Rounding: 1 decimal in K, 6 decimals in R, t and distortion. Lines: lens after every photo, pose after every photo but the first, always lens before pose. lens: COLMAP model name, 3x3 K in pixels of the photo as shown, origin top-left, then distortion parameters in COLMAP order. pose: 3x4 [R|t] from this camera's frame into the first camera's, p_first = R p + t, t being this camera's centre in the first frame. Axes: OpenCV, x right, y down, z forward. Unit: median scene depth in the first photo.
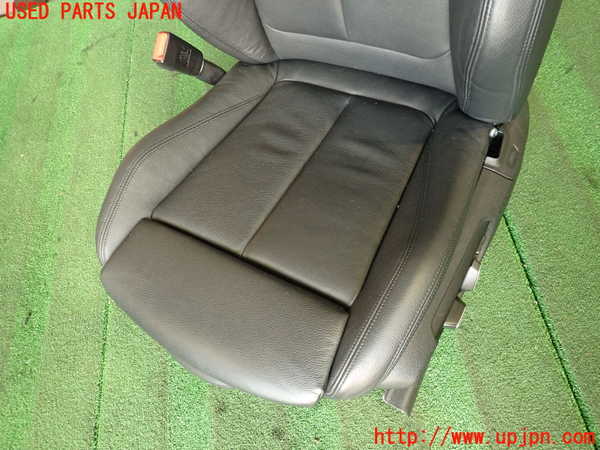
lens RADIAL K [[446.7, 0, 295.2], [0, 446.7, 226.7], [0, 0, 1]] dist [-0.003700, -0.004745]
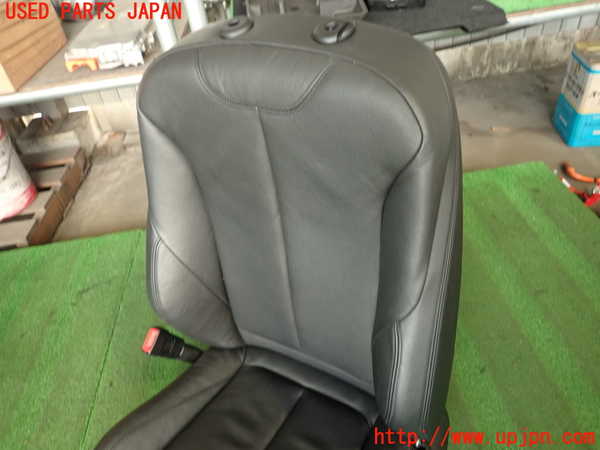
lens RADIAL K [[446.7, 0, 296.6], [0, 446.7, 224.4], [0, 0, 1]] dist [-0.003700, -0.004745]
pose [[0.994662, 0.088210, 0.053547, 0.002677], [-0.059859, 0.915906, -0.396905, -0.212339], [-0.084055, 0.391581, 0.916297, -0.254086]]
